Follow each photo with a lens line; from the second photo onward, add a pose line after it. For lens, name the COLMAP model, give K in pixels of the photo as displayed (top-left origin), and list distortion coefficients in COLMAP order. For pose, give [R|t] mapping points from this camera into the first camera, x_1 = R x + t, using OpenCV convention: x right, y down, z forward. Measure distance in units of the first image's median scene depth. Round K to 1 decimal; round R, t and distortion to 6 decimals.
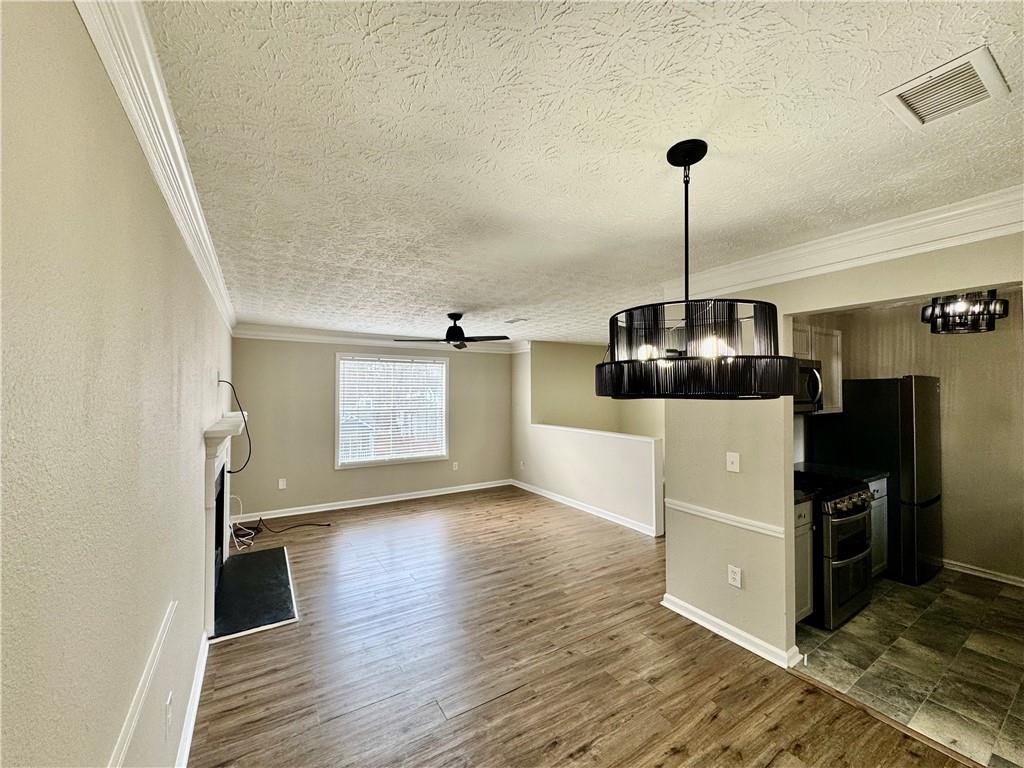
lens RADIAL K [[409.5, 0, 512.0], [0, 409.5, 384.0], [0, 0, 1]] dist [-0.003181, 0.000277]
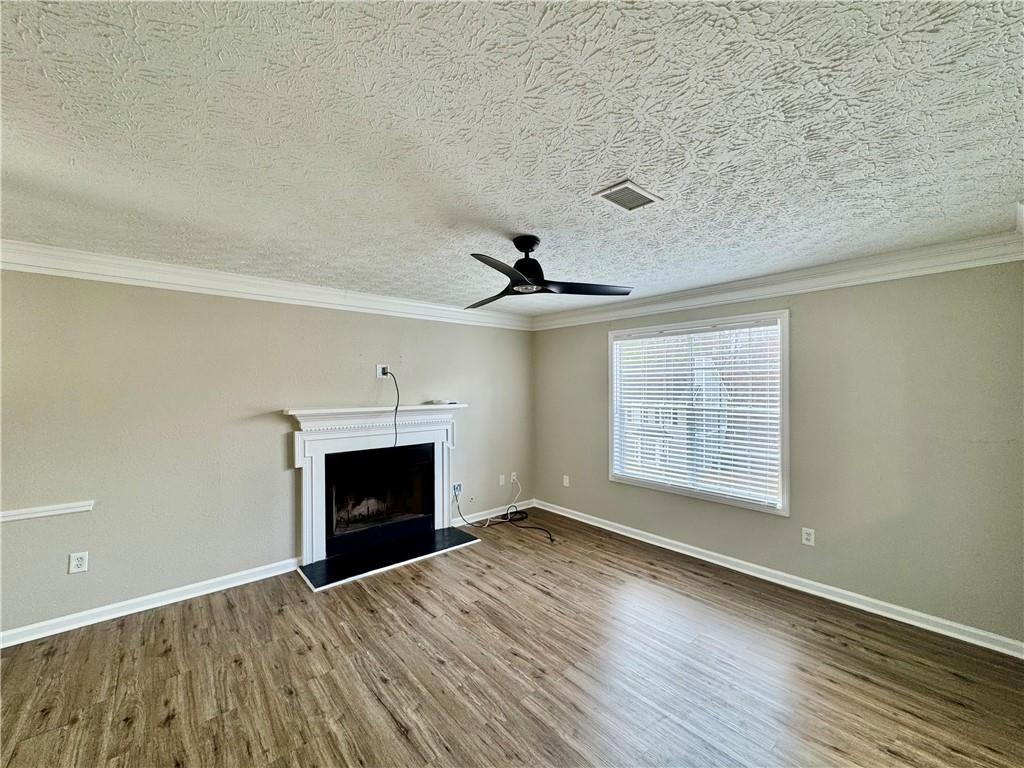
lens RADIAL K [[409.5, 0, 512.0], [0, 409.5, 384.0], [0, 0, 1]] dist [-0.003181, 0.000277]
pose [[0.155605, -0.005941, -0.987801, 0.490653], [0.021853, 0.999758, -0.002571, 0.033253], [0.987578, -0.021186, 0.155697, 1.062478]]
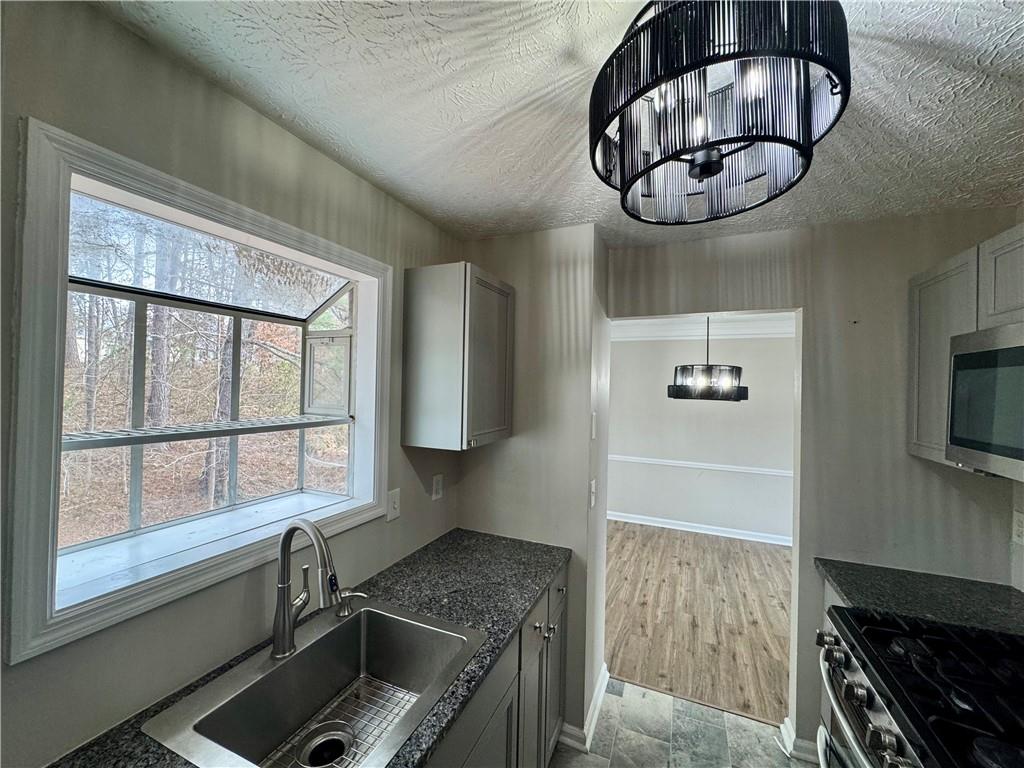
lens RADIAL K [[409.5, 0, 512.0], [0, 409.5, 384.0], [0, 0, 1]] dist [-0.003181, 0.000277]
pose [[-0.826927, -0.022207, -0.561870, 1.058356], [-0.013867, 0.999721, -0.019103, -0.000319], [0.562138, -0.008006, -0.827005, 0.898465]]
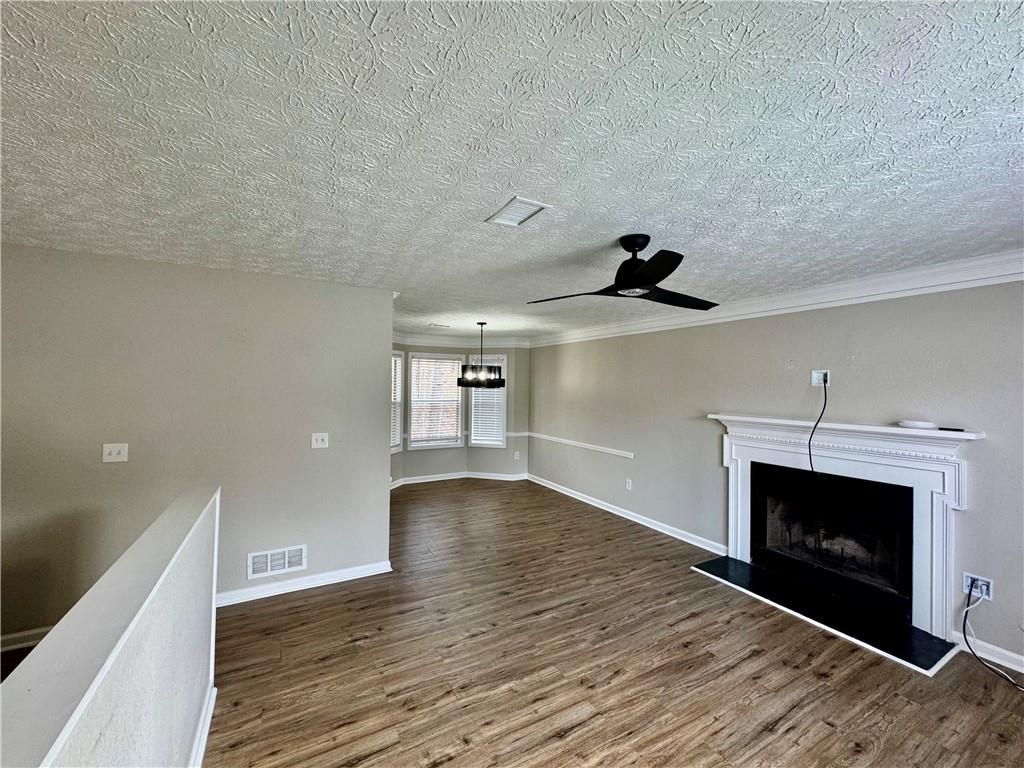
lens RADIAL K [[409.5, 0, 512.0], [0, 409.5, 384.0], [0, 0, 1]] dist [-0.003181, 0.000277]
pose [[-0.998829, -0.012133, 0.046839, -0.014569], [-0.013209, 0.999654, -0.022732, 0.030774], [-0.046547, -0.023325, -0.998644, 1.810343]]
